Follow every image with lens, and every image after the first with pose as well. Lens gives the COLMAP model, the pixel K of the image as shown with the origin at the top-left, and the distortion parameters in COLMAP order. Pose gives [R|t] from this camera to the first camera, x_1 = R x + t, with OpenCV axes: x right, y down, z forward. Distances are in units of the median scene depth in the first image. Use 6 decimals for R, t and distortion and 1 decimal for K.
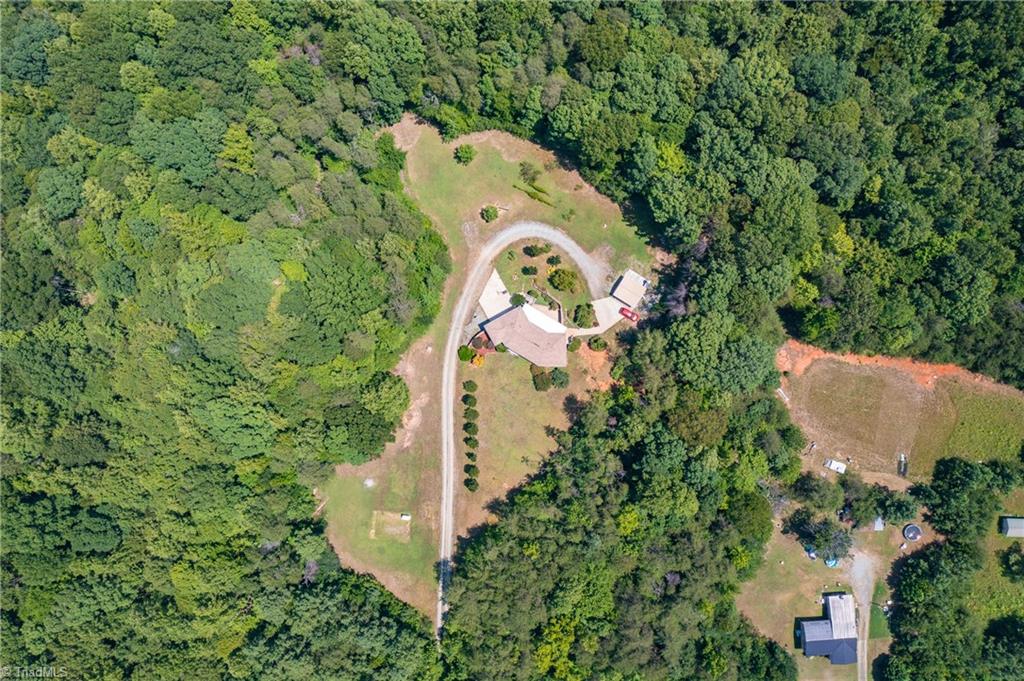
lens RADIAL K [[817.0, 0, 512.0], [0, 817.0, 340.5], [0, 0, 1]] dist [-0.014529, 0.005325]
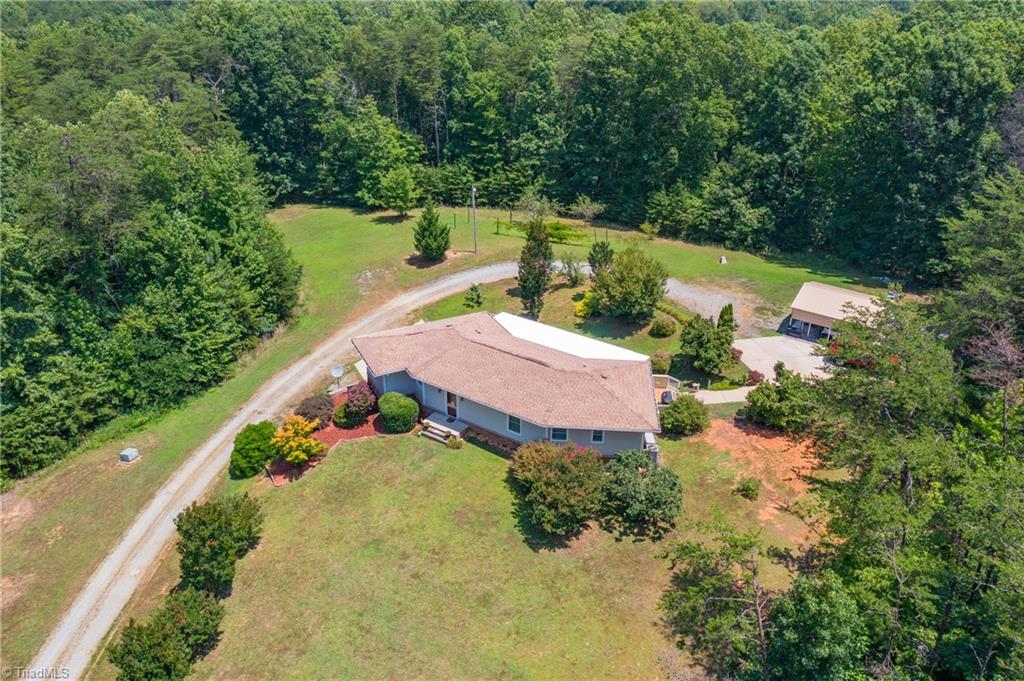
lens RADIAL K [[823.7, 0, 512.0], [0, 823.7, 340.5], [0, 0, 1]] dist [-0.013715, 0.011352]
pose [[0.998440, 0.035250, -0.043312, 0.032376], [-0.054949, 0.481860, -0.874524, 0.221126], [-0.009957, 0.875539, 0.483045, 0.846737]]
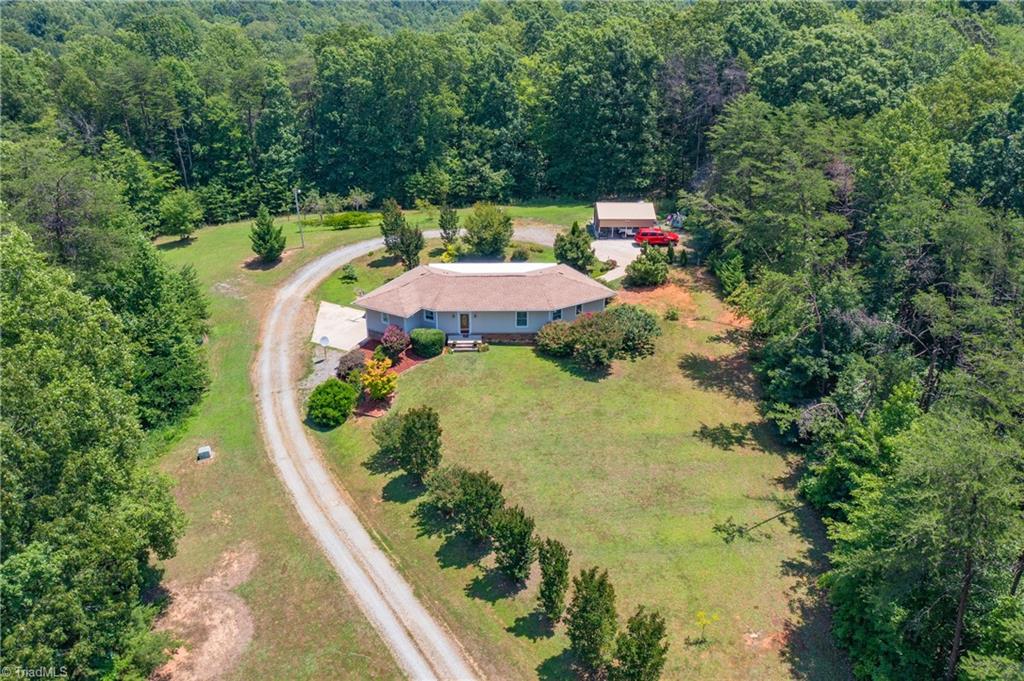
lens RADIAL K [[823.7, 0, 512.0], [0, 823.7, 340.5], [0, 0, 1]] dist [-0.013715, 0.011352]
pose [[0.843232, -0.229660, 0.486021, -0.143476], [0.537269, 0.389322, -0.748178, 0.270947], [-0.017392, 0.892011, 0.451678, 0.842547]]
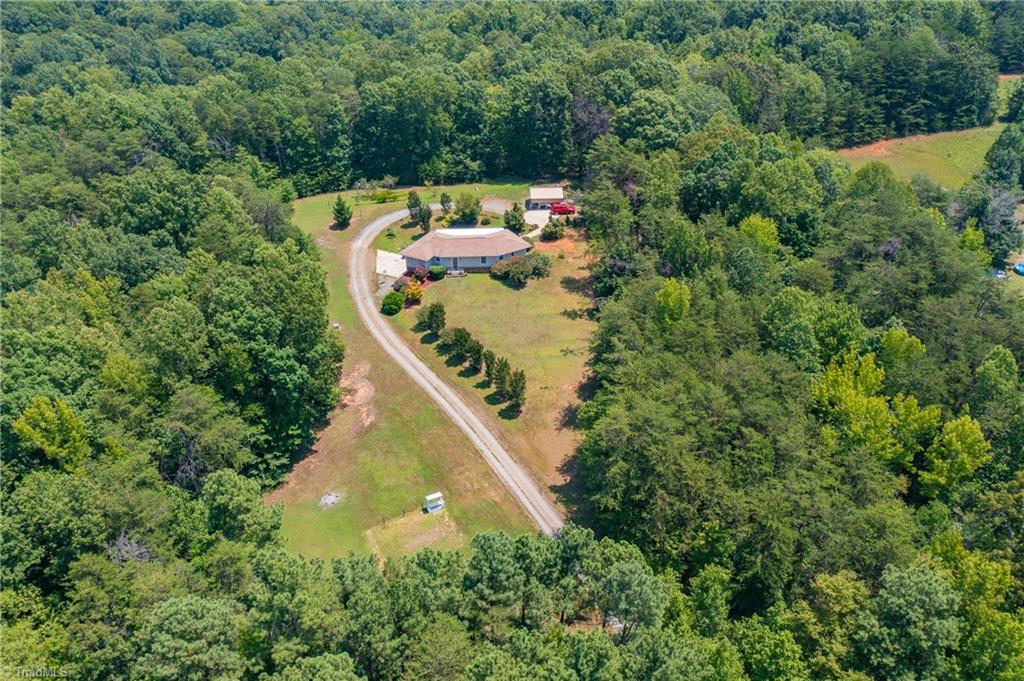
lens RADIAL K [[807.6, 0, 512.0], [0, 807.6, 340.5], [0, 0, 1]] dist [-0.010755, 0.001164]
pose [[0.837068, -0.294014, 0.461382, -0.279037], [0.547075, 0.457661, -0.700896, 0.523102], [-0.005083, 0.839108, 0.543941, 0.682866]]
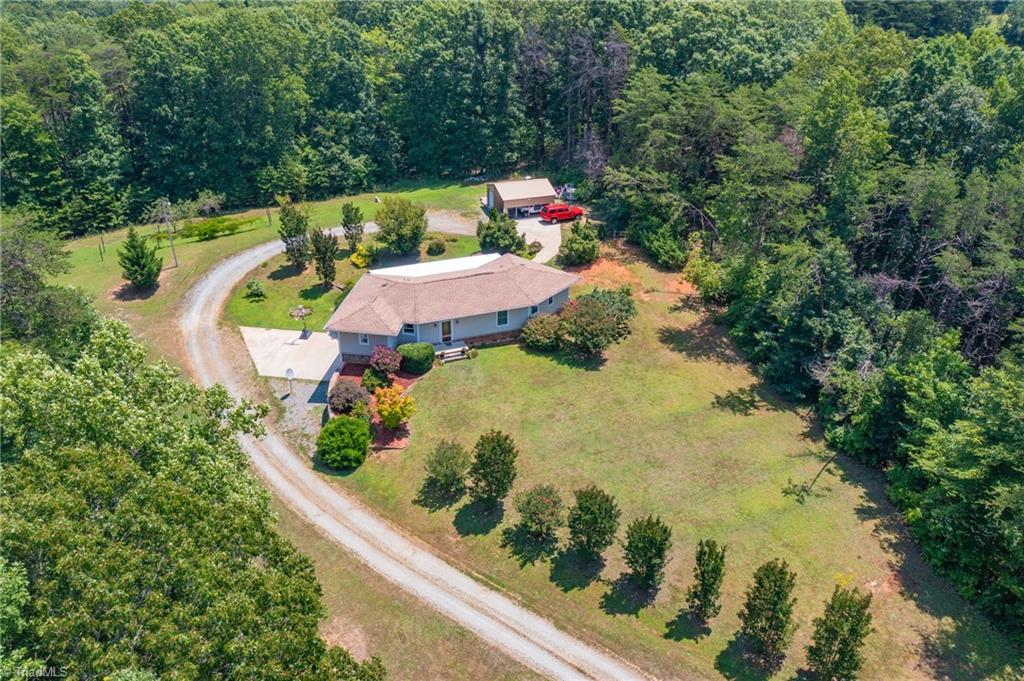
lens RADIAL K [[823.7, 0, 512.0], [0, 823.7, 340.5], [0, 0, 1]] dist [-0.013715, 0.011352]
pose [[0.604994, -0.370269, 0.704899, -0.204984], [0.795450, 0.320229, -0.514502, 0.192678], [-0.035225, 0.871983, 0.488267, 0.835105]]
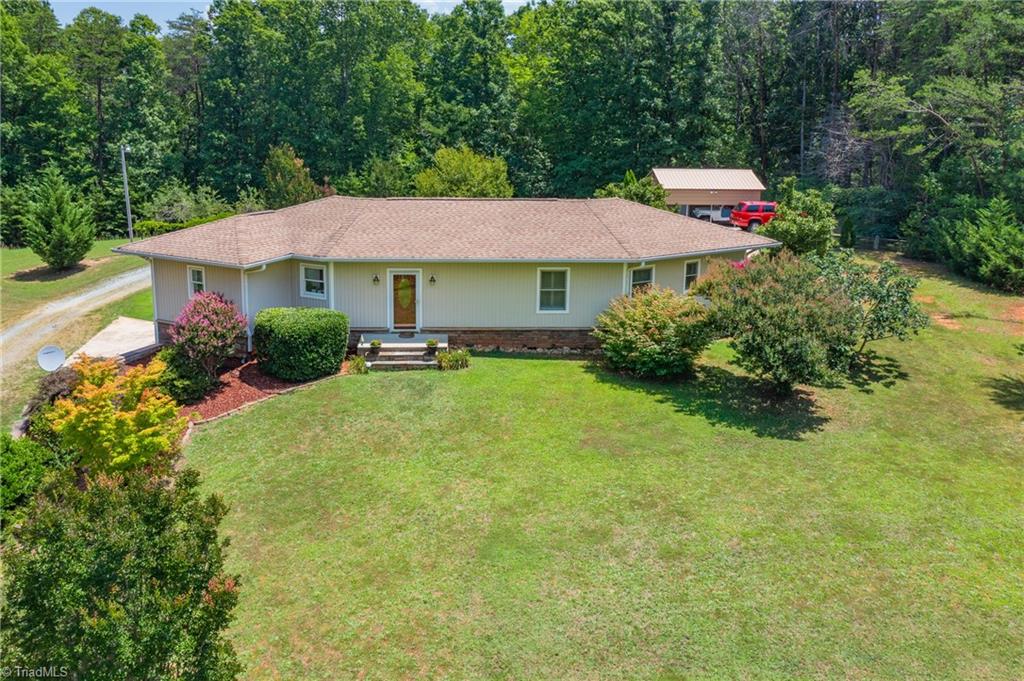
lens RADIAL K [[844.5, 0, 496.8], [0, 844.5, 268.6], [0, 0, 1]] dist [-0.011374, -0.005527]
pose [[0.832147, -0.092621, 0.546765, -0.055761], [0.554053, 0.180793, -0.812613, 0.122640], [-0.023586, 0.979150, 0.201763, 0.955146]]
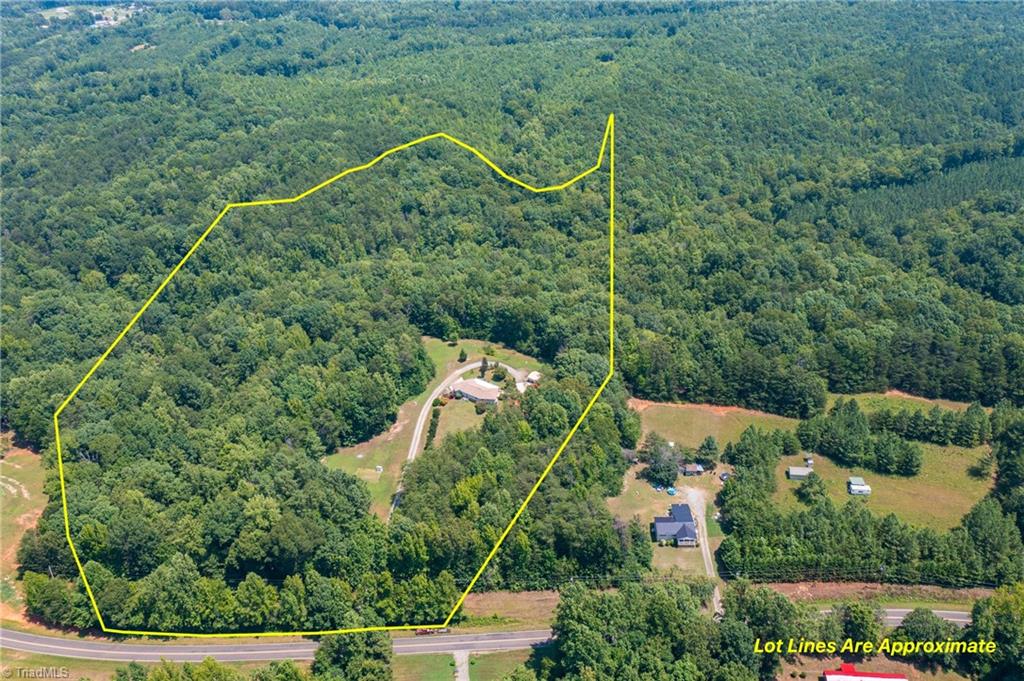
lens RADIAL K [[823.7, 0, 512.0], [0, 823.7, 340.5], [0, 0, 1]] dist [-0.013715, 0.011352]
pose [[0.996927, 0.035392, -0.069886, 0.204879], [-0.078113, 0.516439, -0.852754, 1.352202], [0.005911, 0.855592, 0.517616, 0.040096]]
